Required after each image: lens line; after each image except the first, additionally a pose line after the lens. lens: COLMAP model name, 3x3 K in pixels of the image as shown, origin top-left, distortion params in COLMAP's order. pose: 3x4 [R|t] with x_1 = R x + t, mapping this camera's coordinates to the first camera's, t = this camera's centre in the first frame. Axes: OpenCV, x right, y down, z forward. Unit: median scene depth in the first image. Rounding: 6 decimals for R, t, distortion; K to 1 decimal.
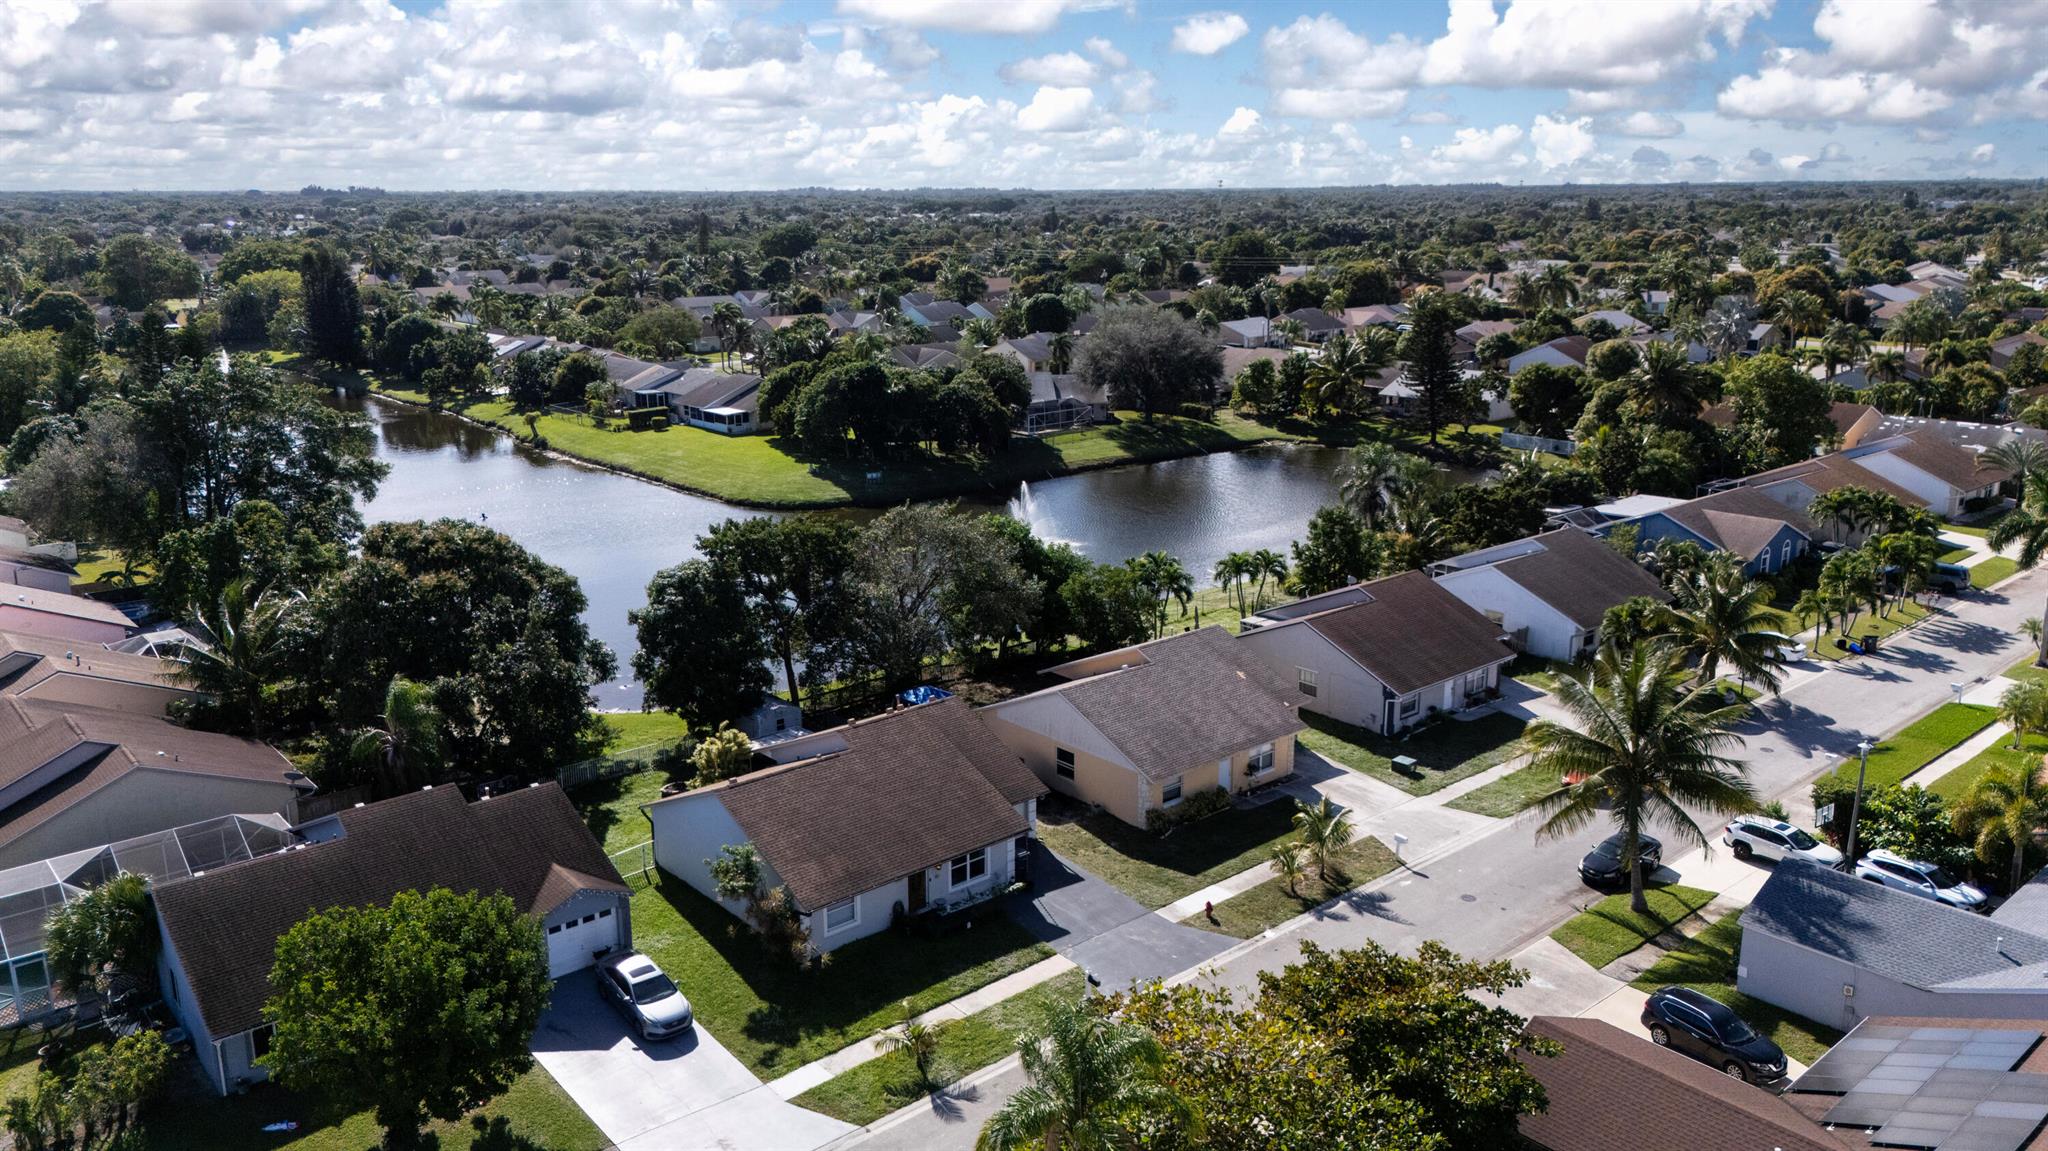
lens RADIAL K [[1501.1, 0, 1024.0], [0, 1501.1, 575.5], [0, 0, 1]] dist [0.061540, -0.043355]
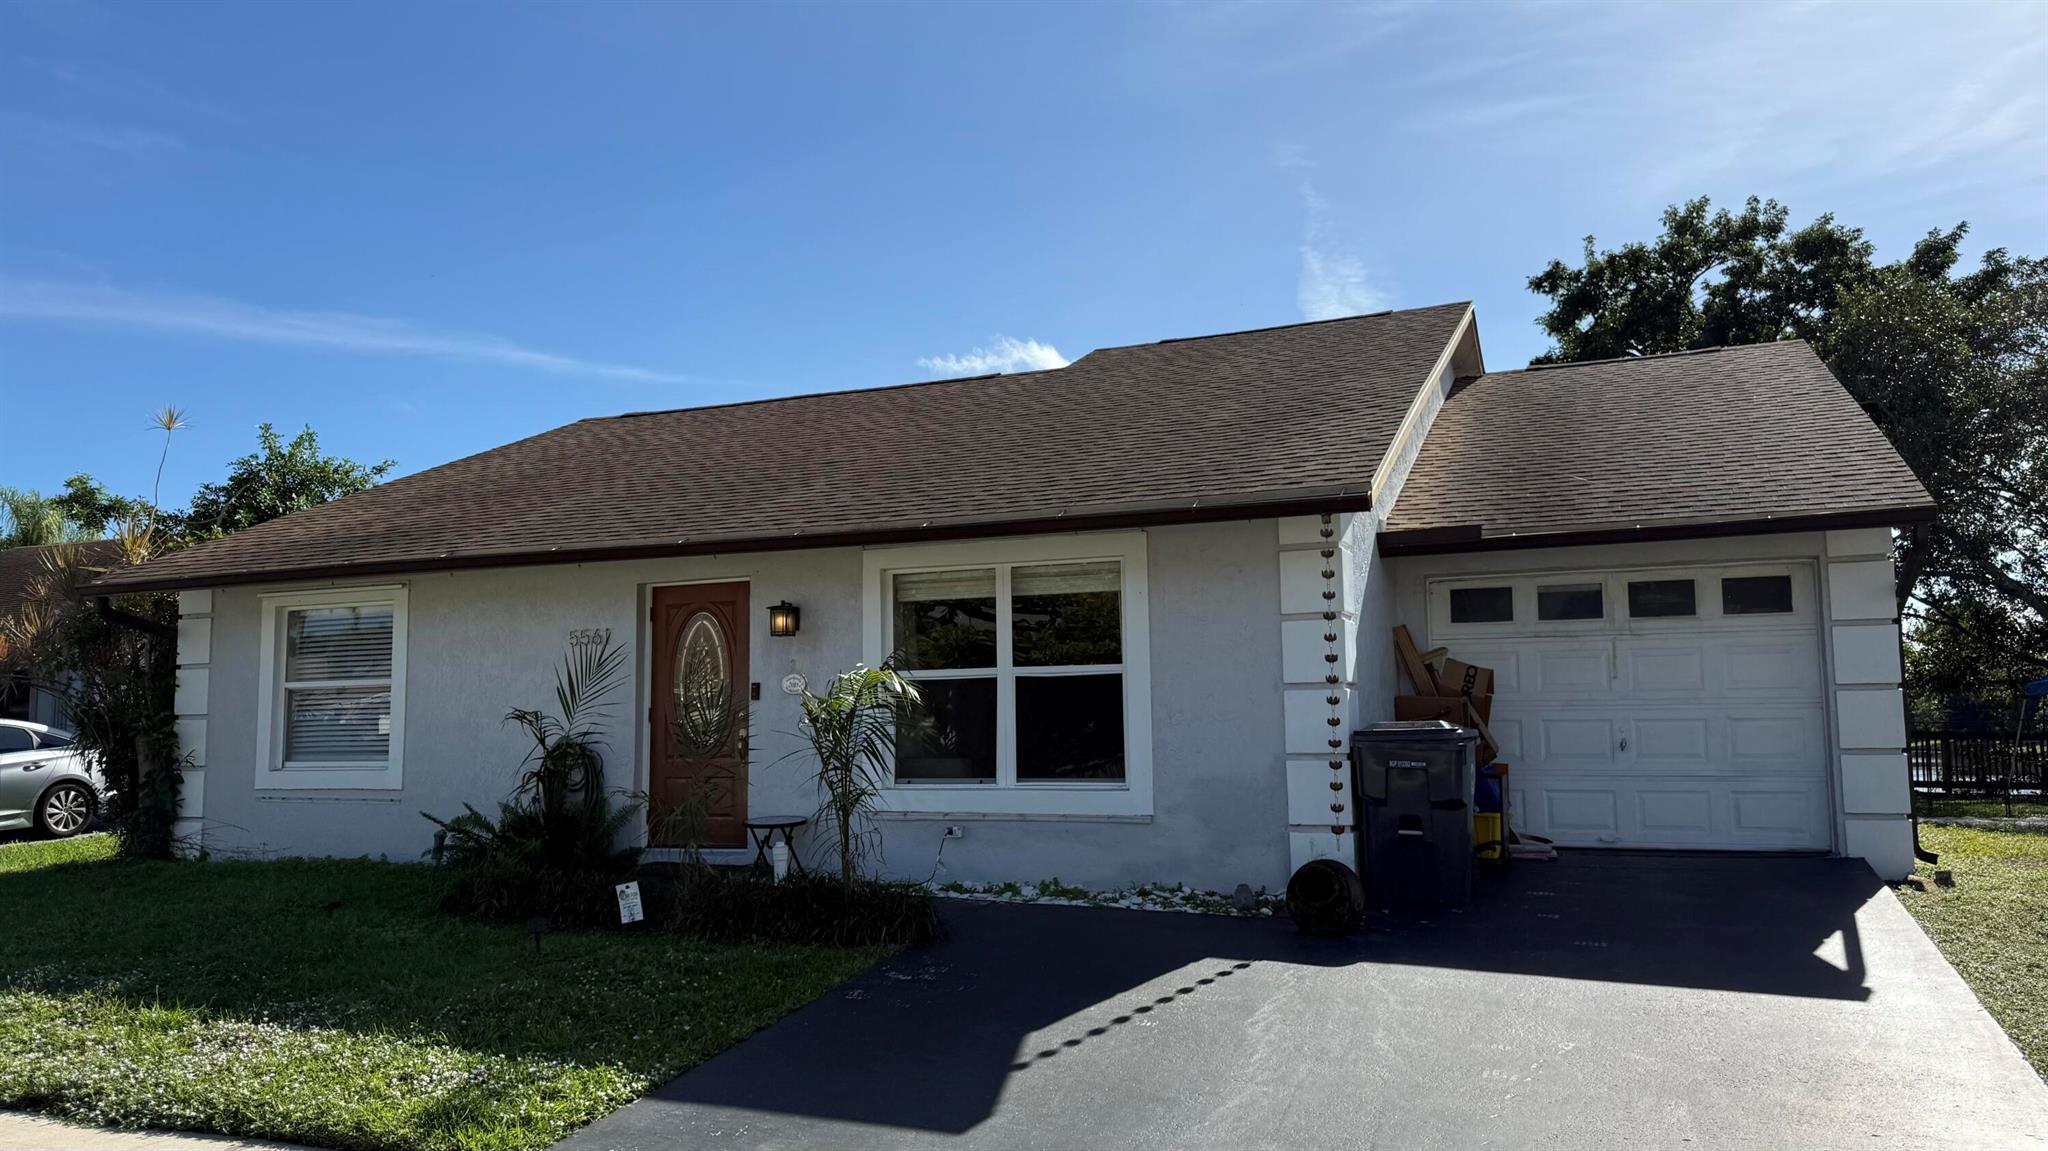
lens RADIAL K [[1477.6, 0, 1024.0], [0, 1477.6, 575.5], [0, 0, 1]] dist [0.072163, -0.104487]
pose [[0.452608, -0.094156, -0.886725, 0.098804], [-0.211926, 0.954559, -0.209532, 0.181485], [0.866160, 0.282756, 0.412087, 0.781248]]
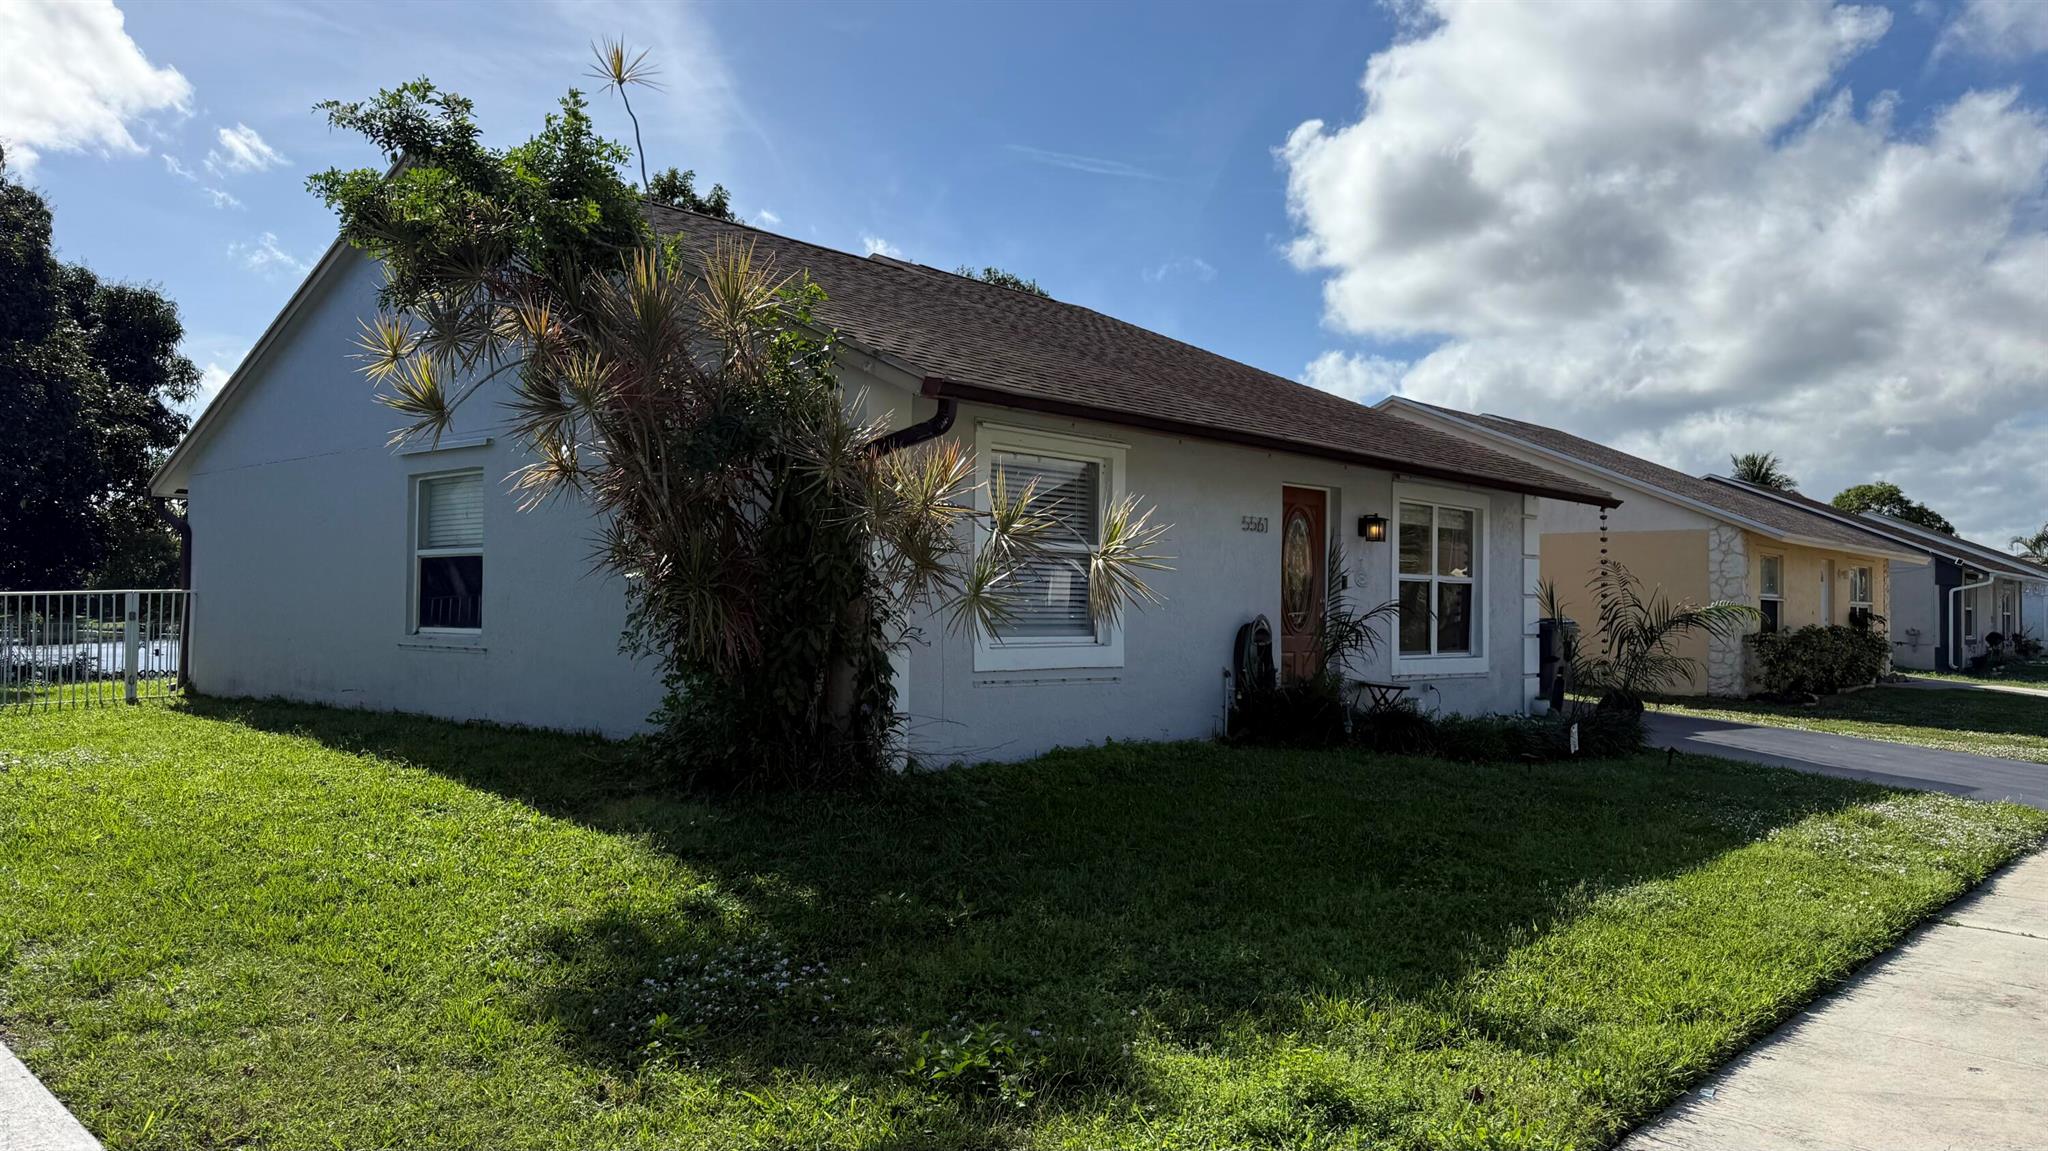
lens RADIAL K [[1433.3, 0, 1024.0], [0, 1433.3, 575.5], [0, 0, 1]] dist [0.216739, 0.000020]
pose [[0.990760, 0.015295, 0.134760, -0.117395], [0.022703, 0.960897, -0.275974, 0.216378], [-0.133712, 0.276483, 0.951671, 0.651589]]
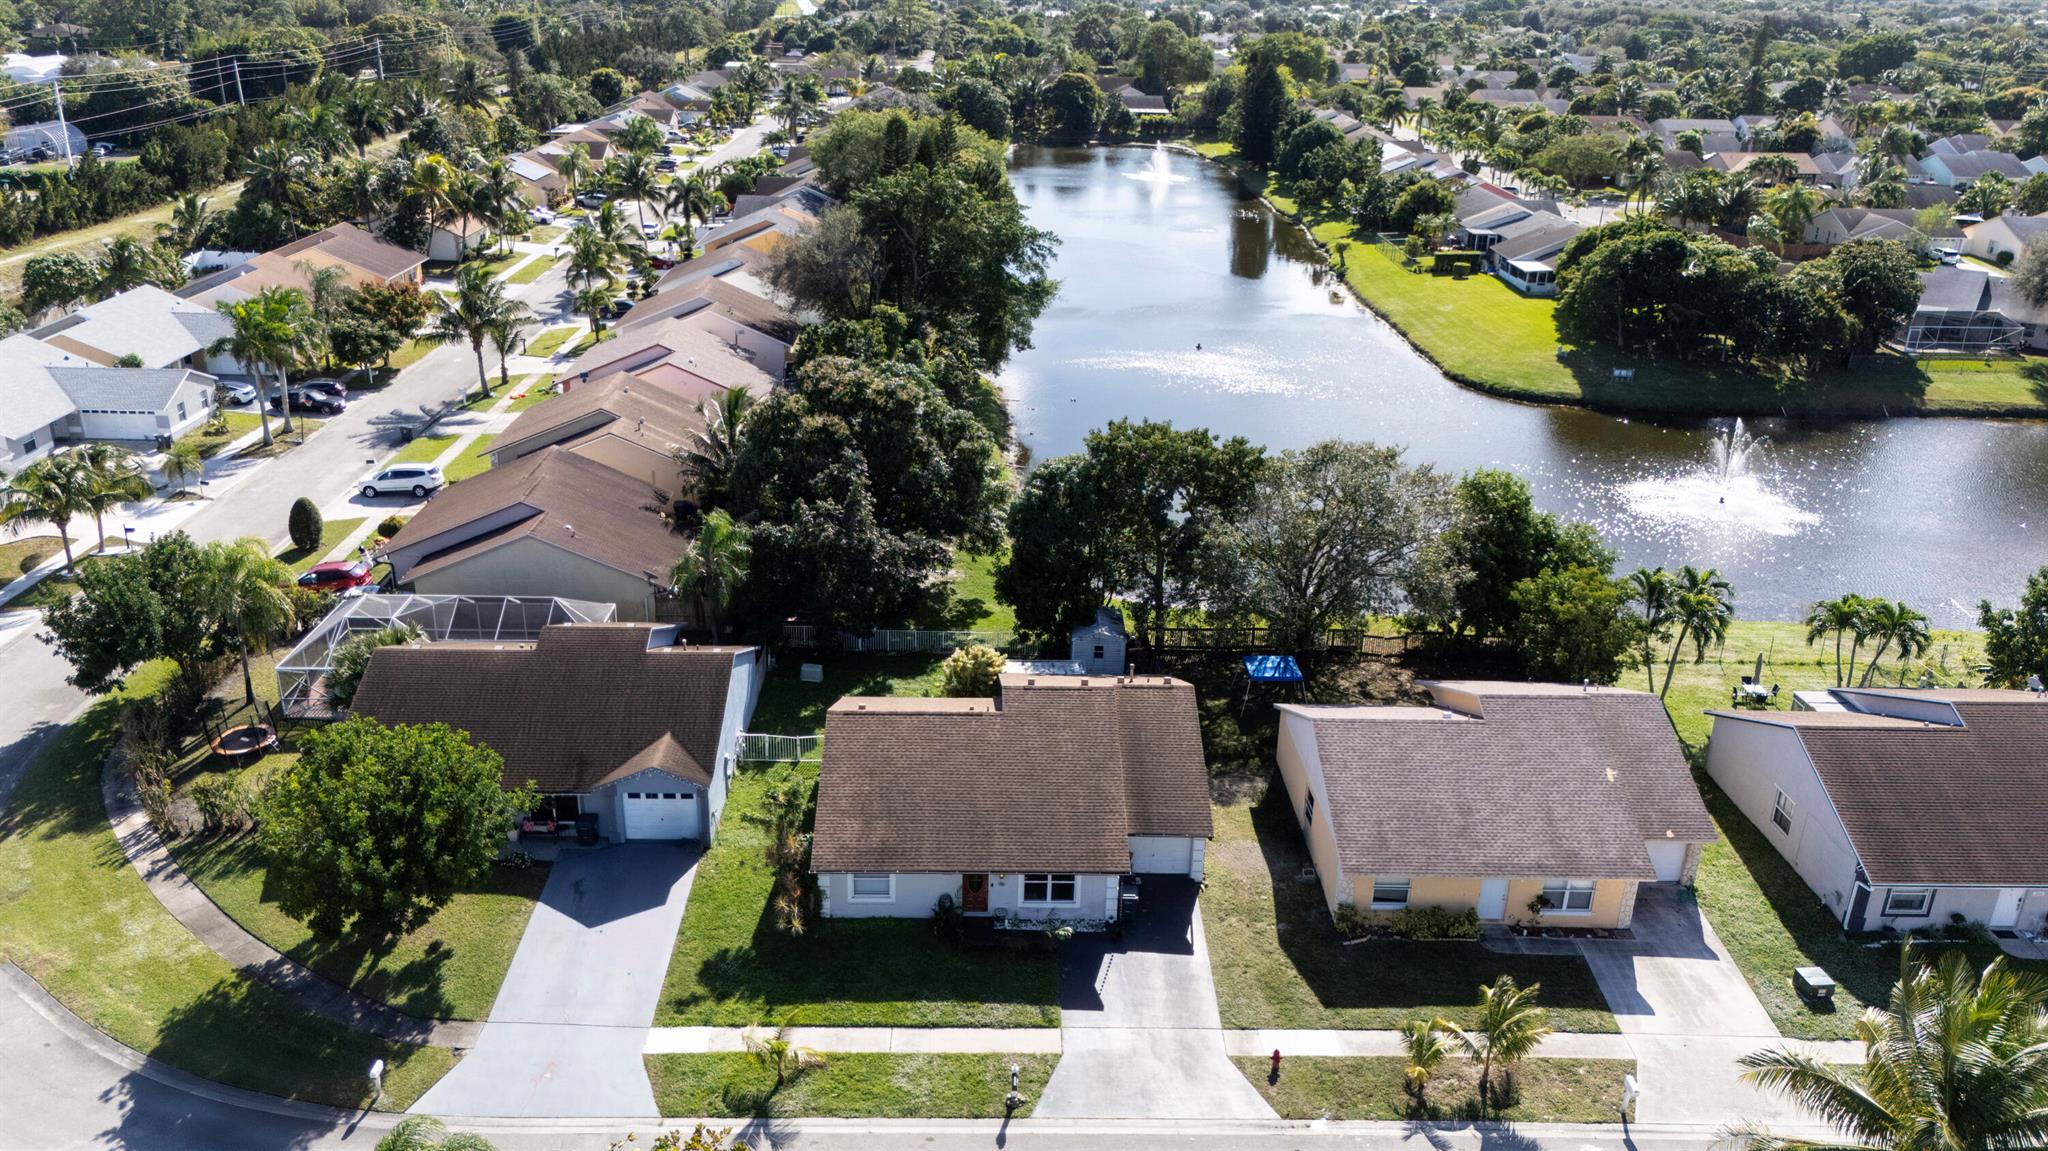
lens RADIAL K [[1501.1, 0, 1024.0], [0, 1501.1, 575.5], [0, 0, 1]] dist [0.061540, -0.043355]
pose [[0.771530, 0.263418, -0.579096, 0.340431], [-0.187349, 0.963963, 0.188881, -0.116683], [0.607981, -0.037234, 0.793078, 0.264586]]
